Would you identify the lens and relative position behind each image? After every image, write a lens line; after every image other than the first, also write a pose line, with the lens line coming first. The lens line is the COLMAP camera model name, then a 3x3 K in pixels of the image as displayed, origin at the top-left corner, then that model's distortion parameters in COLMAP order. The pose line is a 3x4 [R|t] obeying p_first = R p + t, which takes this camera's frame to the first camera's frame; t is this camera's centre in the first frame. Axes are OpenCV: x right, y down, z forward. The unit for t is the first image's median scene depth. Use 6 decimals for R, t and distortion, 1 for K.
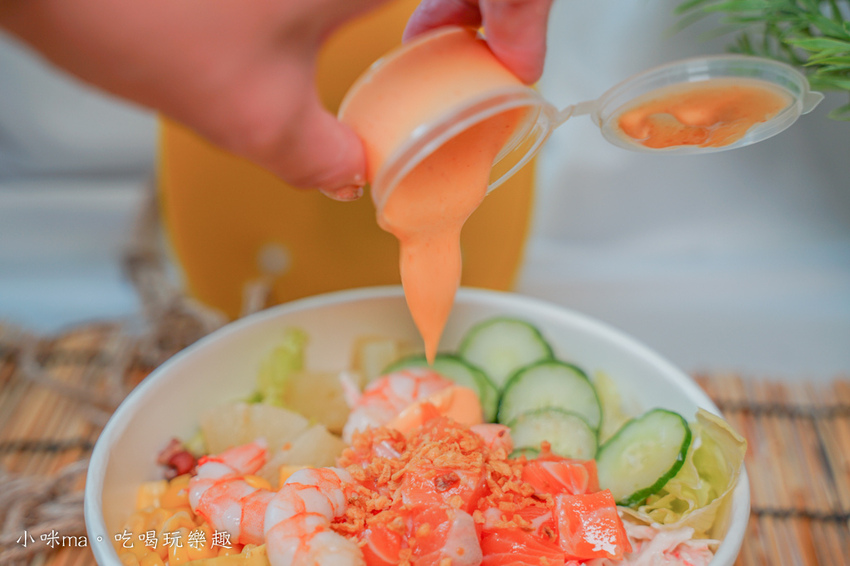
lens RADIAL K [[1374.9, 0, 426.1], [0, 1374.9, 280.7], [0, 0, 1]] dist [0.293249, 0.000000]
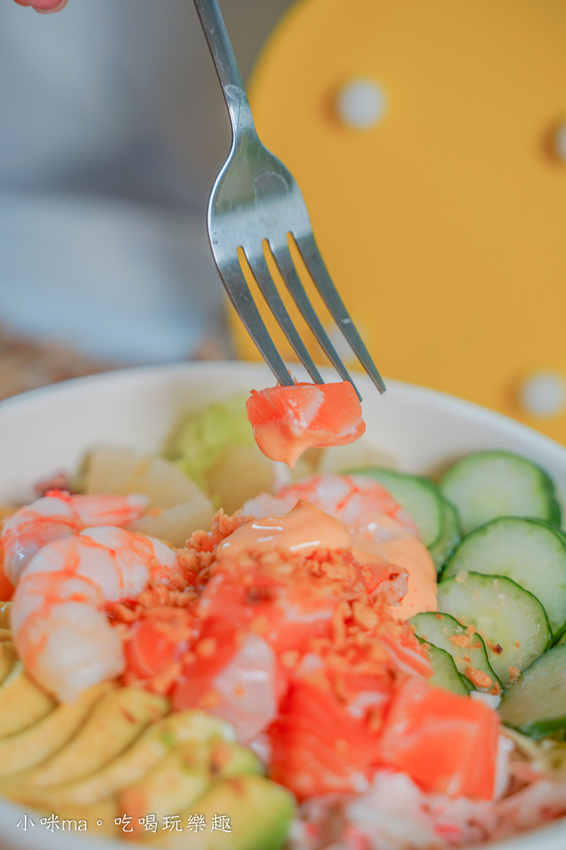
lens RADIAL K [[1374.9, 0, 287.9], [0, 1374.9, 425.2], [0, 0, 1]] dist [0.293249, 0.000000]
pose [[0.893351, 0.270889, -0.358530, 0.259390], [-0.282979, 0.958929, 0.019423, 0.038944], [0.349066, 0.084105, 0.933316, 0.310780]]
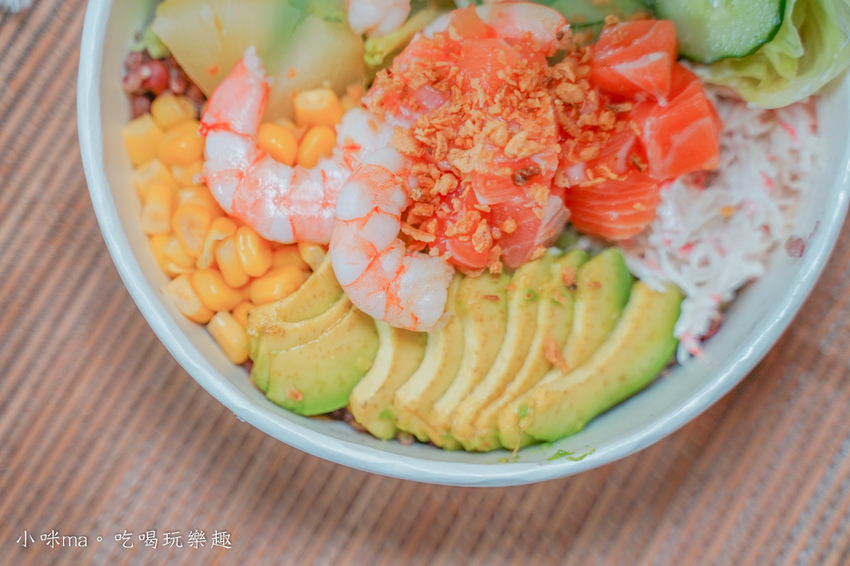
lens RADIAL K [[1638.8, 0, 423.8], [0, 1638.8, 277.9], [0, 0, 1]] dist [0.236194, 0.000000]
pose [[0.968416, -0.249240, 0.007030, -0.067899], [0.124224, 0.506731, 0.853107, -0.684929], [-0.216190, -0.825290, 0.521688, 0.422836]]
